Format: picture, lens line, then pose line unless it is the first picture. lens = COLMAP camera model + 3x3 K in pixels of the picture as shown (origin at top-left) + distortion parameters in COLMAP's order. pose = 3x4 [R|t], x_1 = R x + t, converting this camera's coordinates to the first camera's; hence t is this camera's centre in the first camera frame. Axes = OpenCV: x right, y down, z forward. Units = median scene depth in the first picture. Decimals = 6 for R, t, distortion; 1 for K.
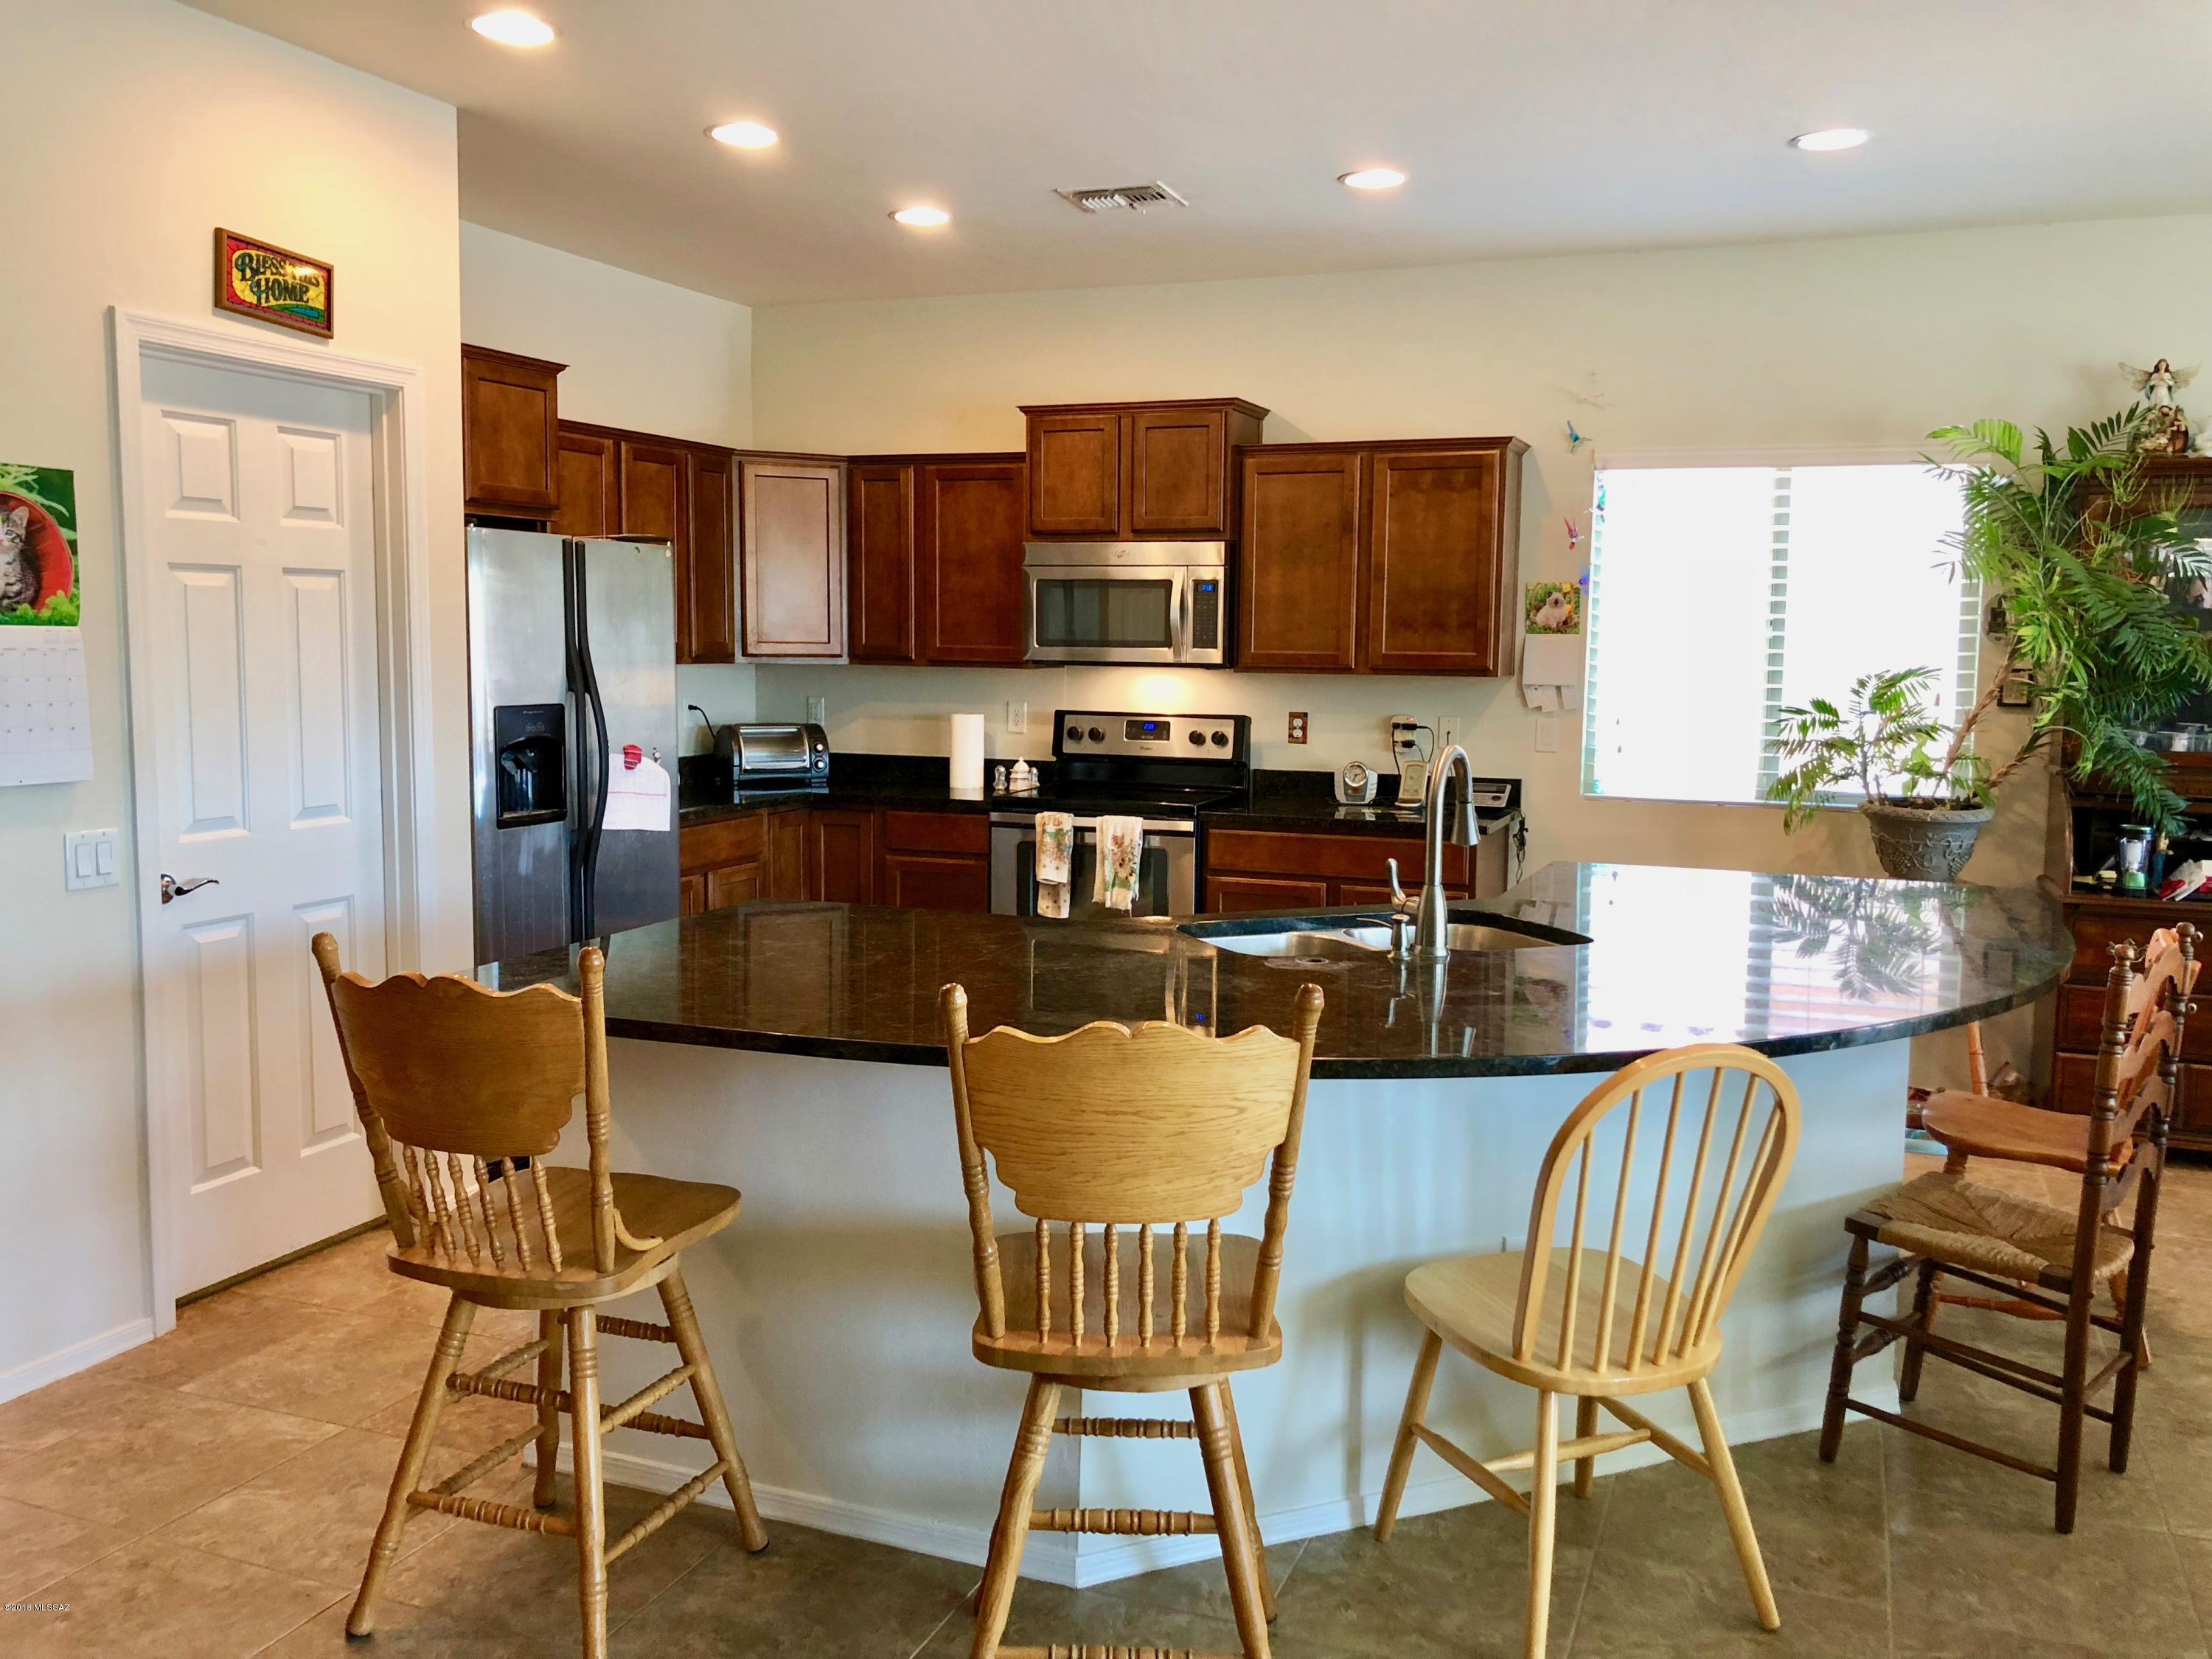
lens RADIAL K [[1833.3, 0, 1106.0], [0, 1833.3, 829.5], [0, 0, 1]] dist [0.002690, -0.002429]
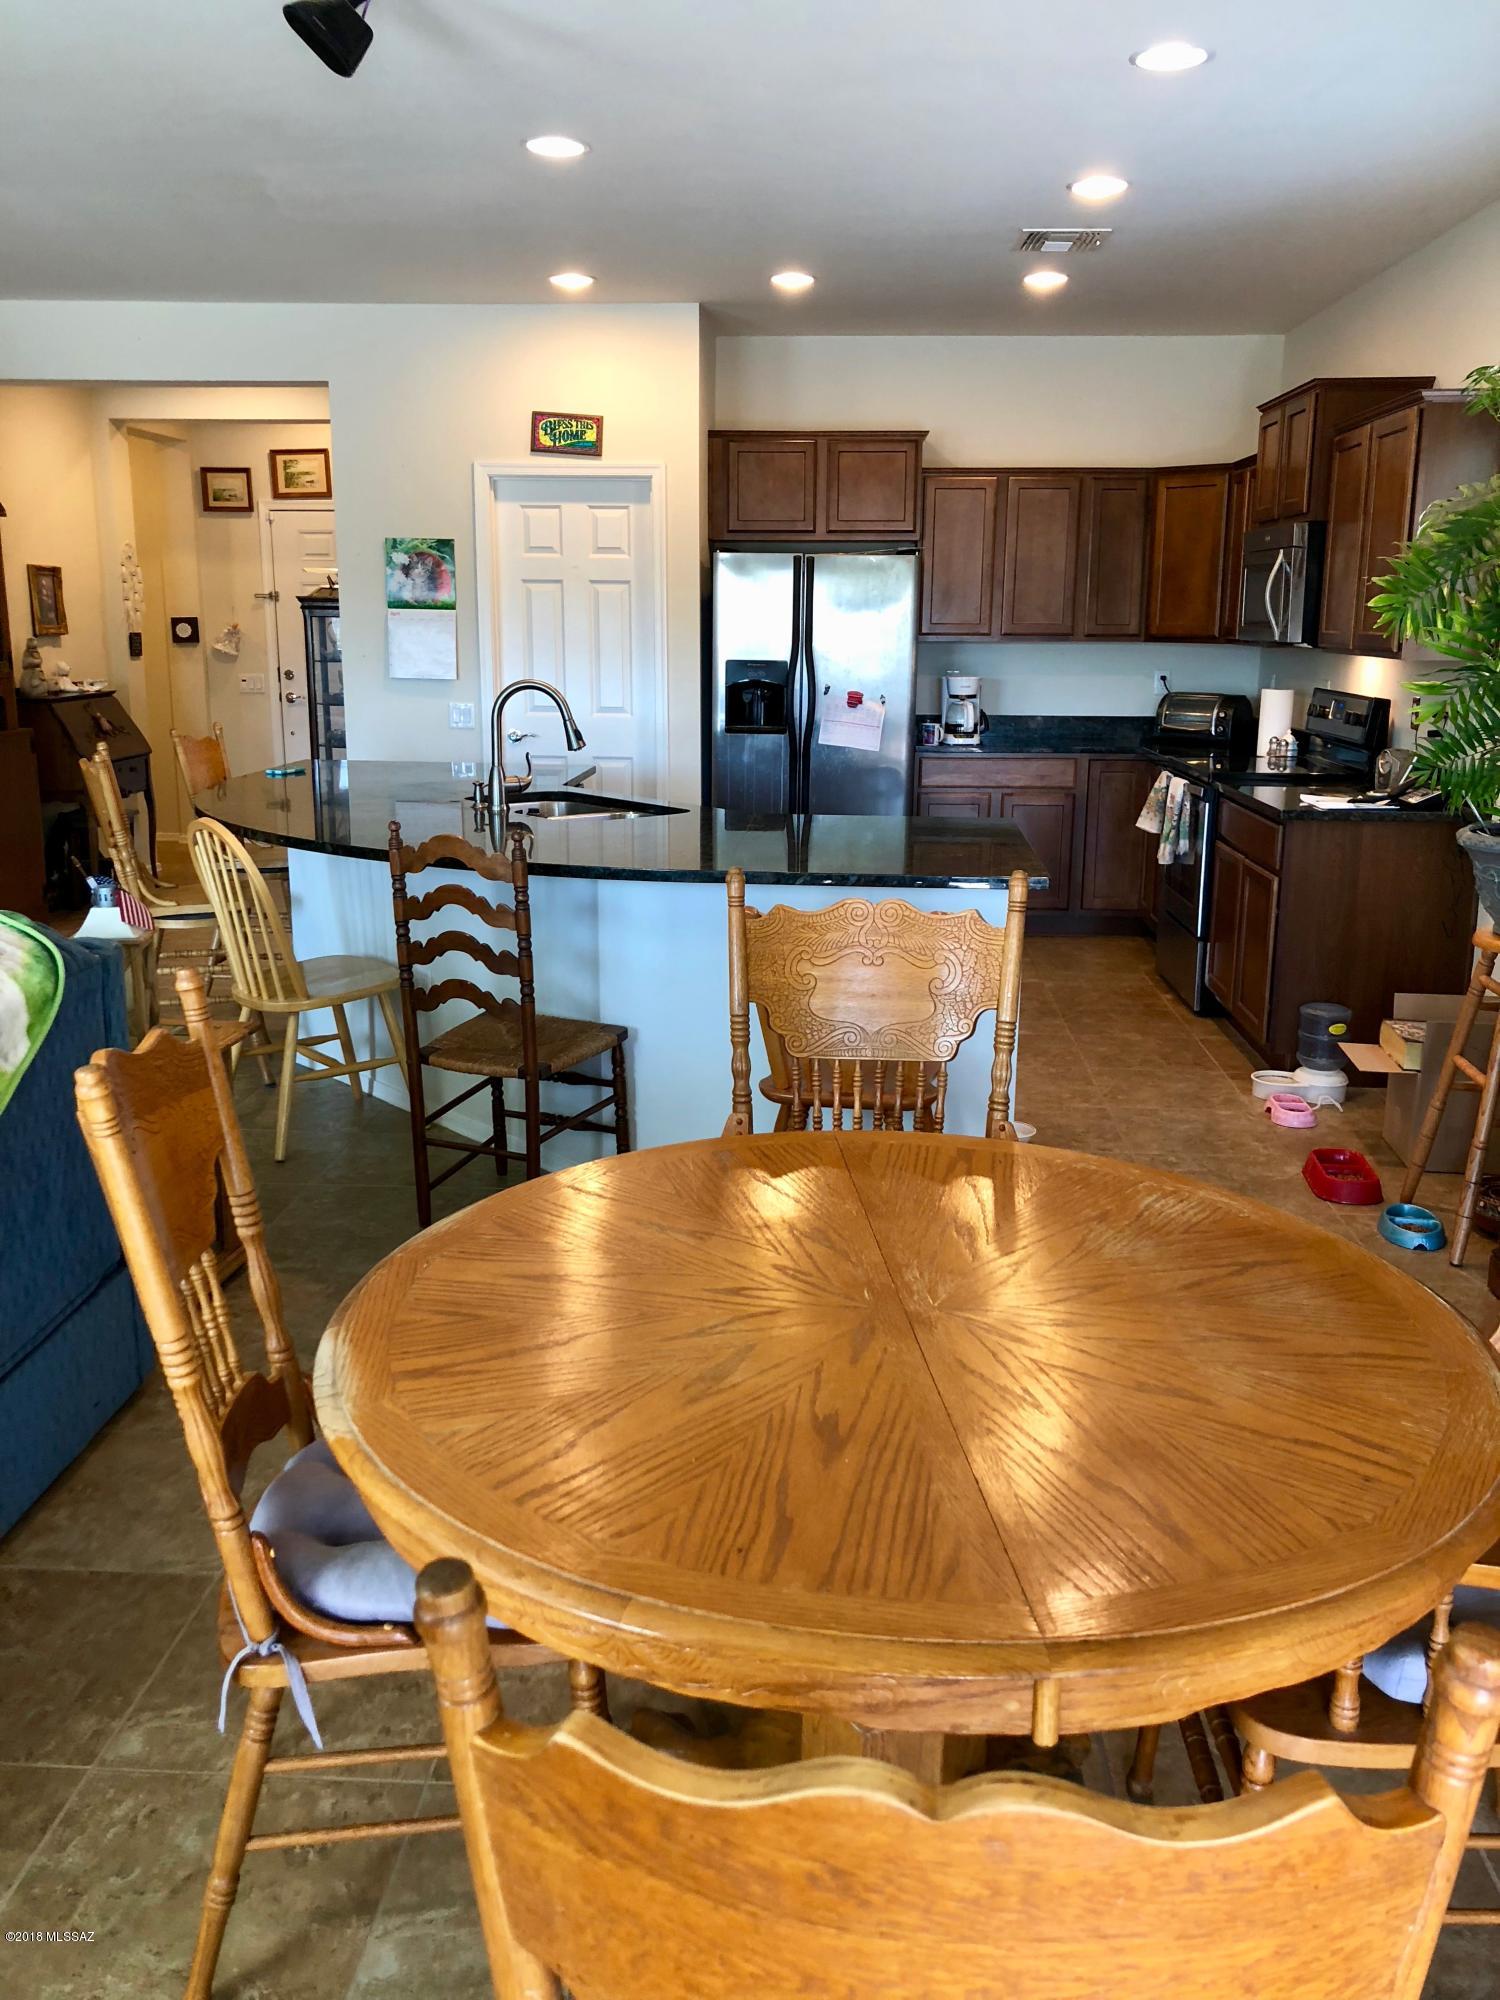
lens RADIAL K [[1657.6, 0, 750.0], [0, 1657.6, 1000.0], [0, 0, 1]] dist [0.002690, -0.002429]
pose [[0.301978, 0.220240, -0.927526, 1.288451], [-0.108805, 0.974552, 0.195982, -0.069427], [0.947085, 0.041738, 0.318256, 0.598405]]
